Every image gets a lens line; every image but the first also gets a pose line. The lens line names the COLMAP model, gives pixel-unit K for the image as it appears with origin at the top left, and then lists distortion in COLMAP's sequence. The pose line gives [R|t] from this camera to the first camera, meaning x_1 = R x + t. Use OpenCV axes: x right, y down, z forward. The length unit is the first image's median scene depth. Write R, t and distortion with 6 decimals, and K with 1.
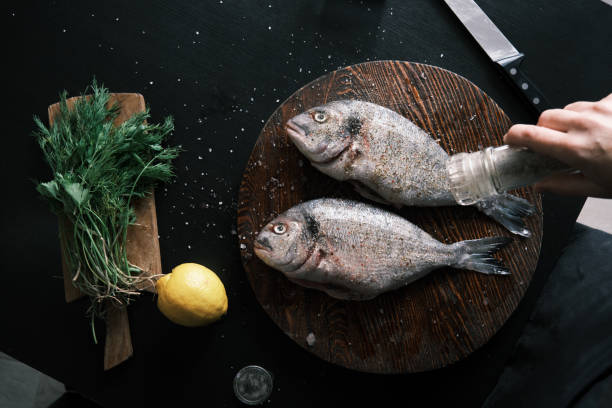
lens RADIAL K [[831.9, 0, 263.0], [0, 831.9, 218.7], [0, 0, 1]] dist [0.006541, -0.021989]
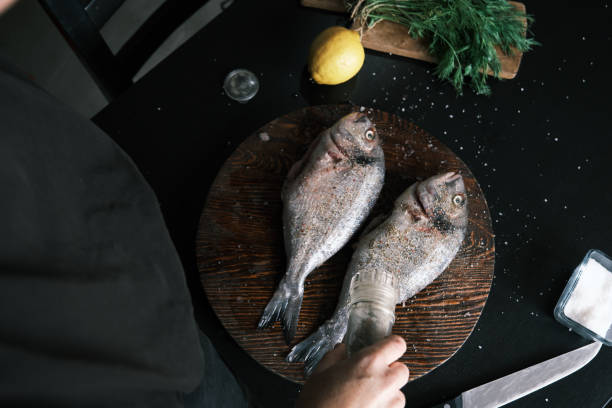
lens RADIAL K [[831.9, 0, 263.0], [0, 831.9, 218.7], [0, 0, 1]] dist [0.006541, -0.021989]
pose [[-0.332233, 0.883713, -0.329657, 0.521060], [-0.943196, -0.311880, 0.114509, -0.014806], [-0.001620, 0.348975, 0.937131, -0.001498]]
